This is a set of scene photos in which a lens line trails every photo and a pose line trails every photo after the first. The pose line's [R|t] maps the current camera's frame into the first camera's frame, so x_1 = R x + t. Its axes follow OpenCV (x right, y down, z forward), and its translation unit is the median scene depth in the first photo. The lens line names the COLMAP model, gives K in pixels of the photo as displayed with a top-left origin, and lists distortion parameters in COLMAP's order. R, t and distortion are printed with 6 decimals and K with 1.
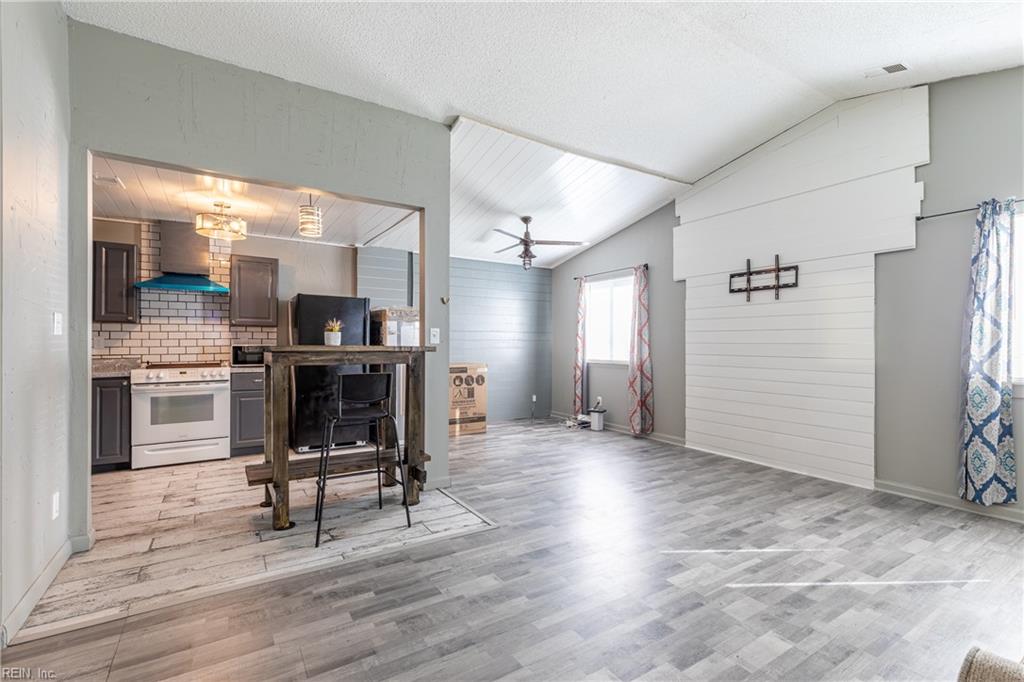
lens RADIAL K [[469.3, 0, 514.9], [0, 469.3, 342.5], [0, 0, 1]] dist [0.011382, -0.000175]
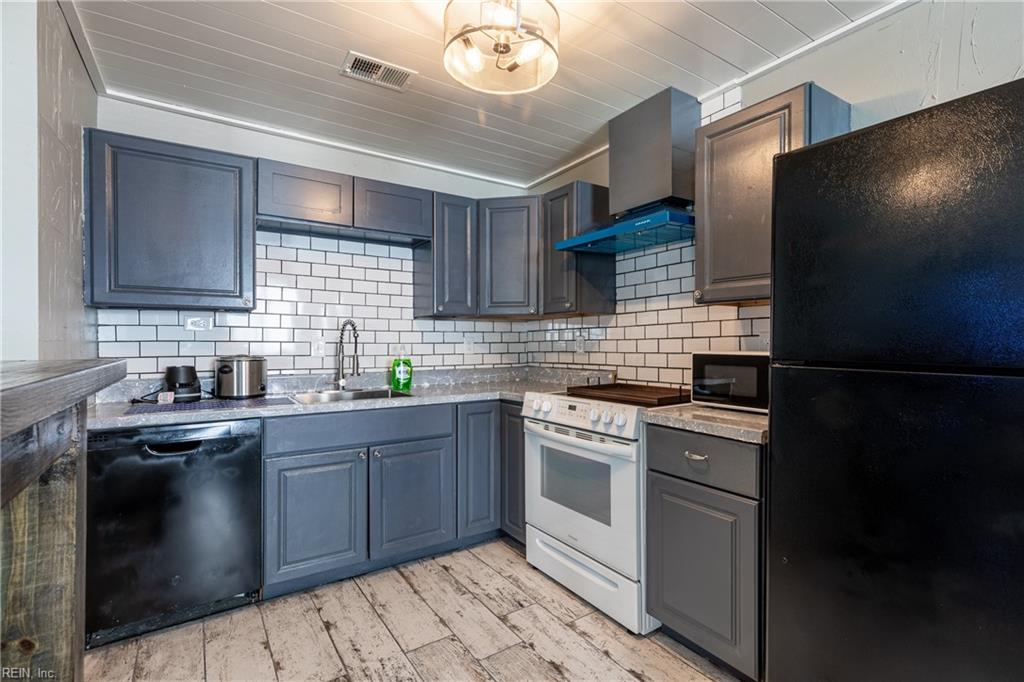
lens RADIAL K [[464.1, 0, 519.5], [0, 464.1, 343.2], [0, 0, 1]] dist [0.016286, -0.000019]
pose [[0.022138, -0.002607, -0.999752, -0.211015], [0.002307, 0.999994, -0.002557, -0.001197], [0.999752, -0.002250, 0.022144, 0.881035]]
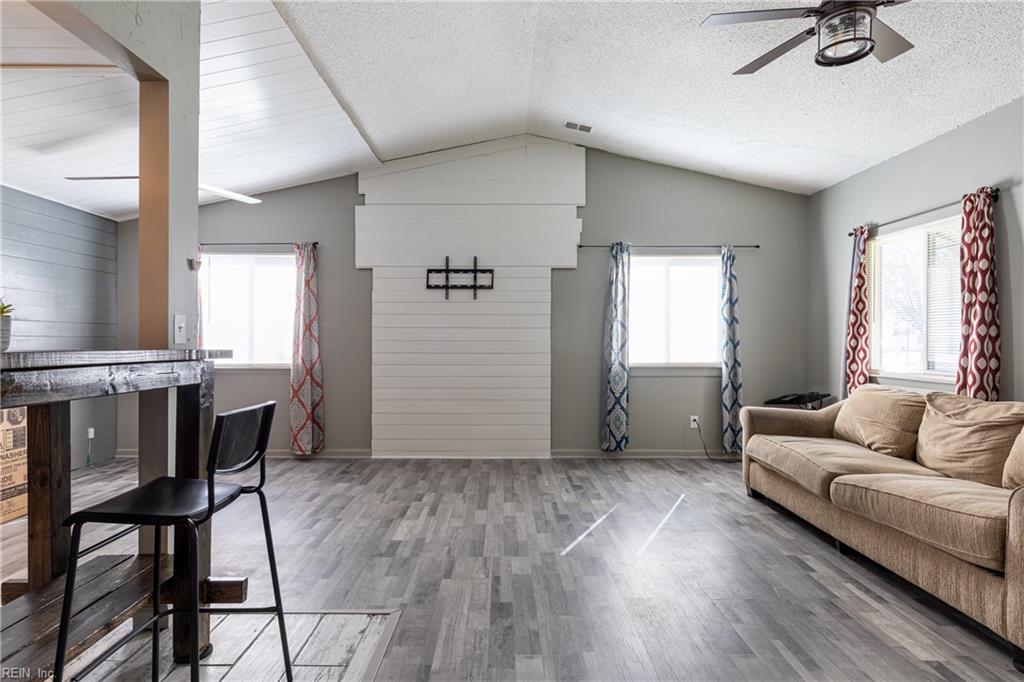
lens RADIAL K [[525.3, 0, 511.8], [0, 525.3, 344.5], [0, 0, 1]] dist [0.001945, -0.000228]
pose [[0.527853, -0.010287, 0.849273, -0.379577], [0.000435, 0.999930, 0.011841, -0.003213], [-0.849335, -0.005881, 0.527821, 0.292142]]
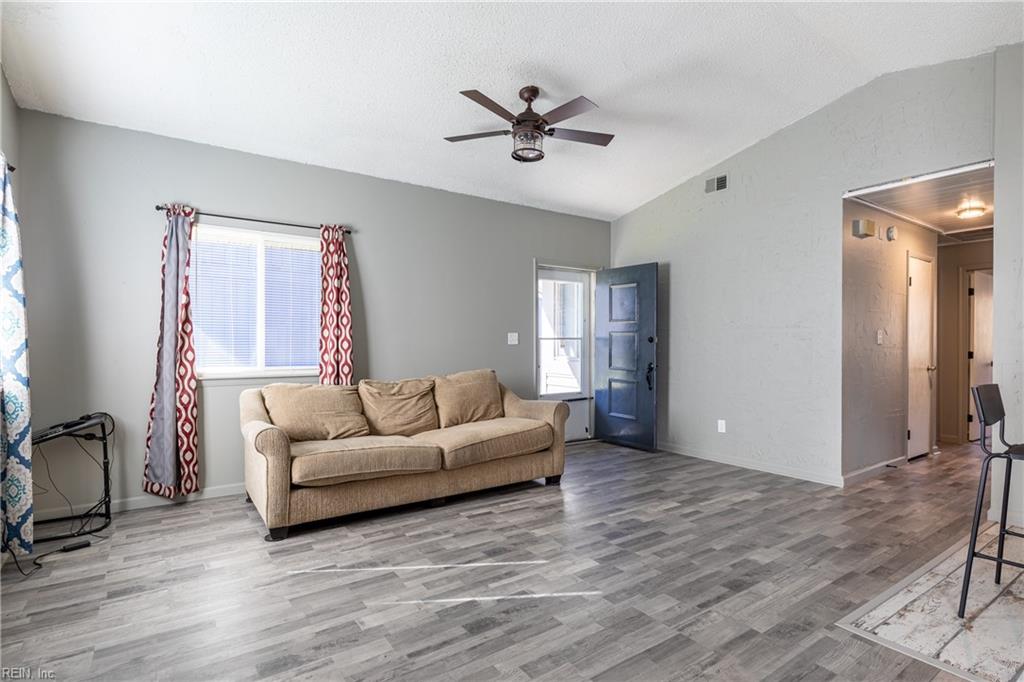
lens RADIAL K [[525.3, 0, 511.8], [0, 525.3, 344.5], [0, 0, 1]] dist [0.001945, -0.000228]
pose [[-0.999038, -0.007712, -0.043159, 0.287265], [-0.007924, 0.999957, 0.004742, 0.001508], [0.043120, 0.005080, -0.999057, 1.088352]]
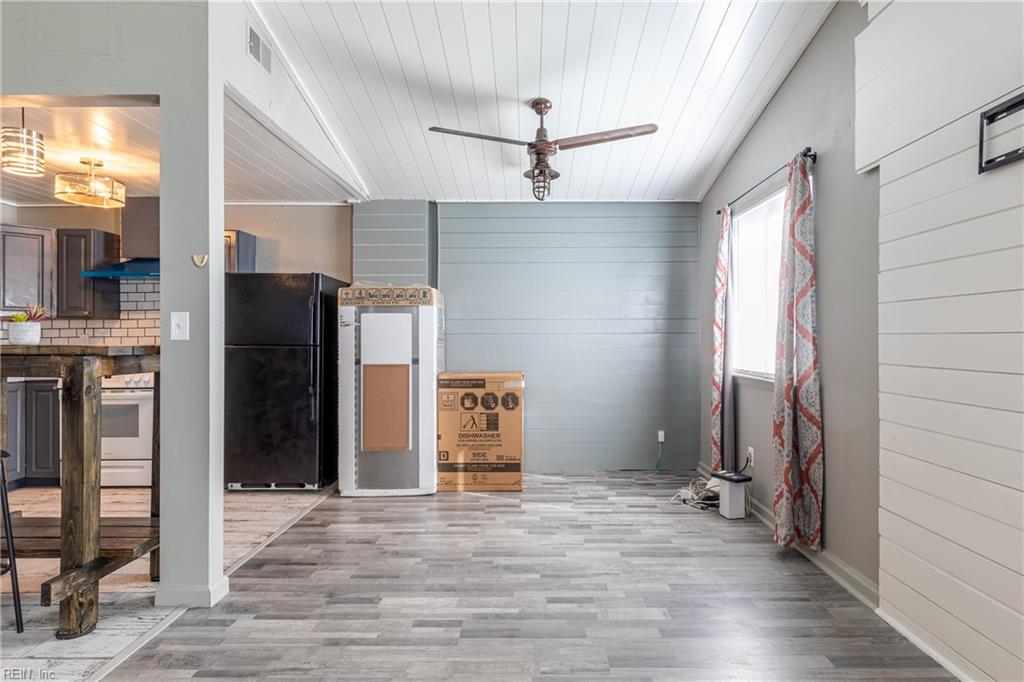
lens RADIAL K [[564.0, 0, 522.4], [0, 564.0, 340.8], [0, 0, 1]] dist [0.003427, -0.000182]
pose [[0.840135, -0.005268, -0.542352, 0.416585], [0.007065, 0.999974, 0.001230, 0.004519], [0.542331, -0.004865, 0.840151, 0.531611]]
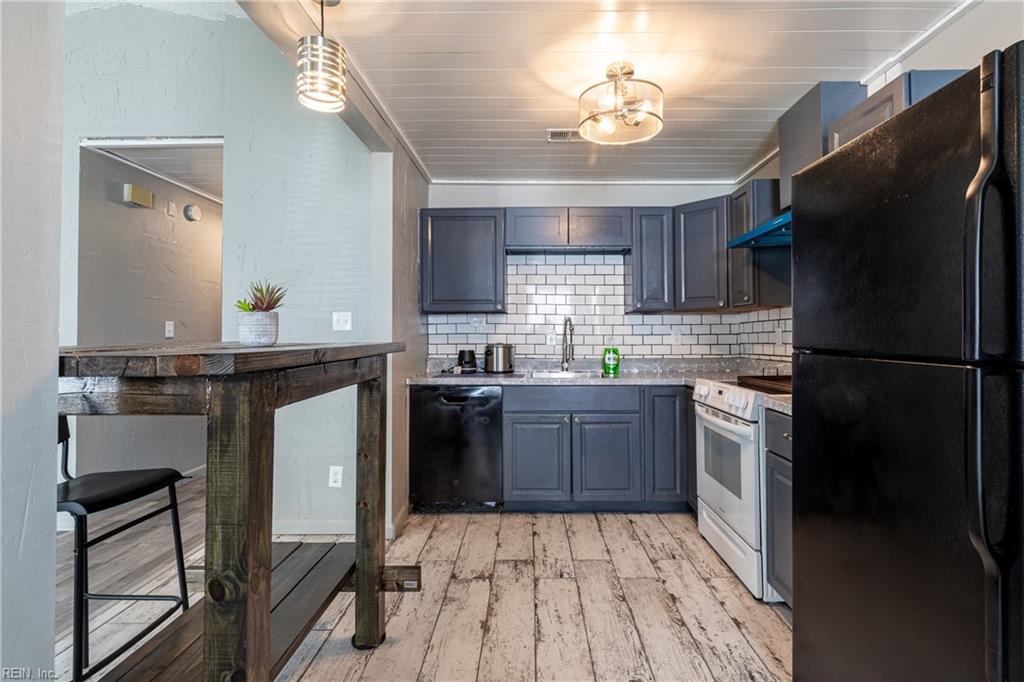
lens RADIAL K [[496.7, 0, 540.4], [0, 496.7, 326.8], [0, 0, 1]] dist [0.033917, -0.000118]
pose [[-0.536289, -0.016466, -0.843874, -0.097023], [0.001310, 0.999792, -0.020340, -0.000137], [0.844033, -0.012014, -0.536156, 1.069311]]
